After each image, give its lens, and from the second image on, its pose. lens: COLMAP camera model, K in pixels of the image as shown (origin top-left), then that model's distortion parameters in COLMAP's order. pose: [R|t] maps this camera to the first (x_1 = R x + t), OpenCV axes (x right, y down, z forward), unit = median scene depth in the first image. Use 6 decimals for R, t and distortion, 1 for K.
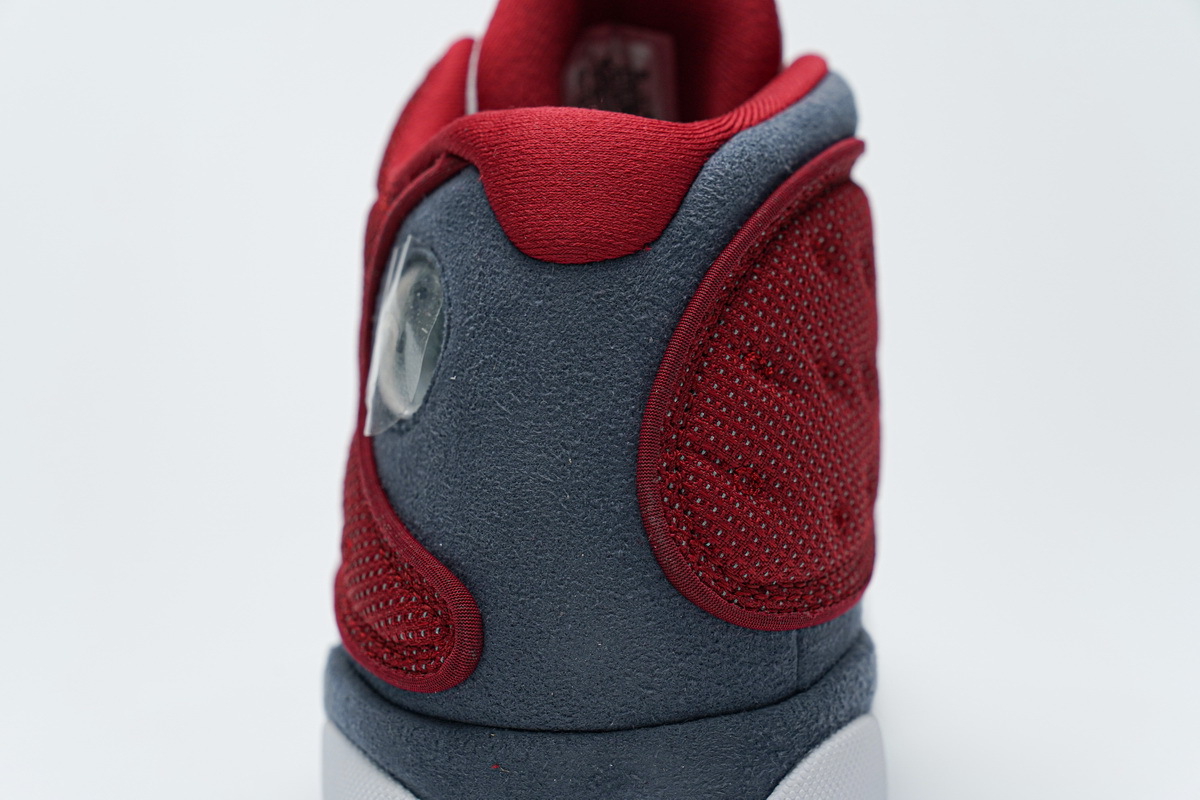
lens RADIAL K [[2287.7, 0, 605.5], [0, 2287.7, 427.5], [0, 0, 1]] dist [0.130006, 0.000000]
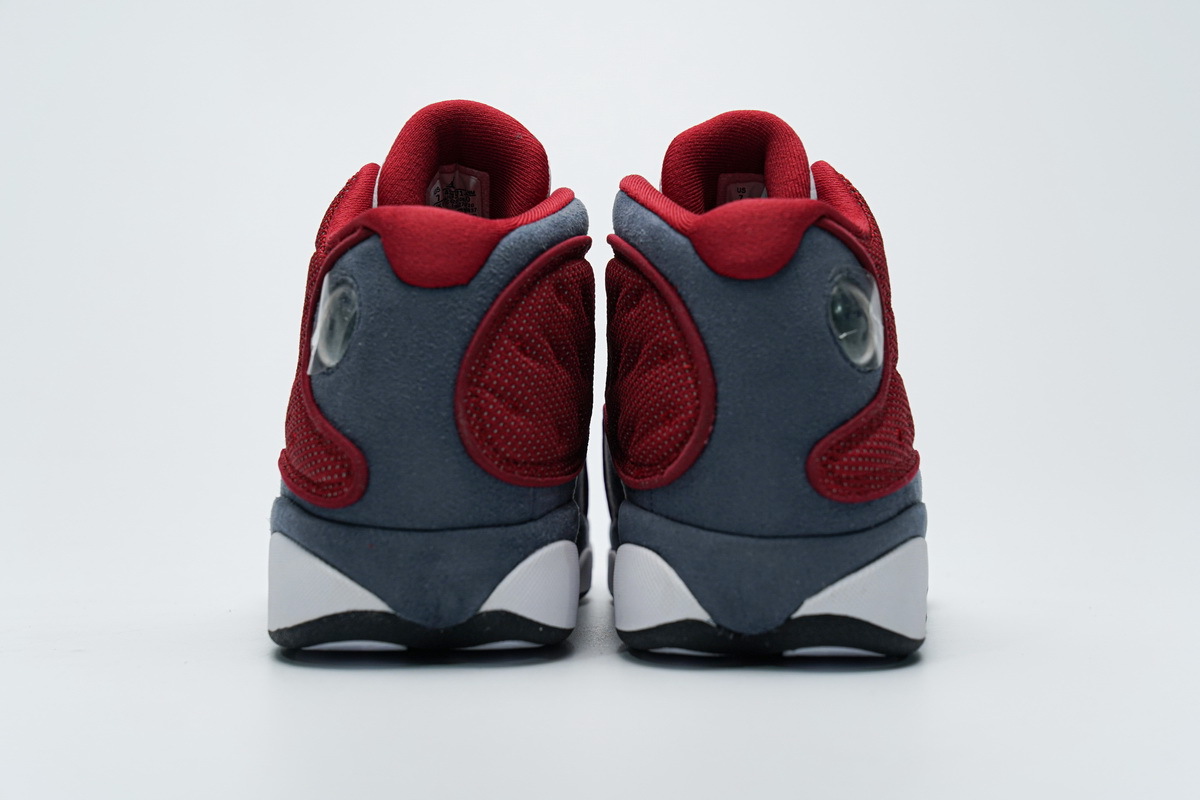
lens RADIAL K [[2211.8, 0, 600.1], [0, 2211.8, 399.0], [0, 0, 1]] dist [0.083253, 0.000000]
pose [[0.994888, 0.063025, 0.078906, -0.010871], [-0.058101, 0.996307, -0.063215, 0.127299], [-0.082599, 0.058308, 0.994876, -0.830950]]
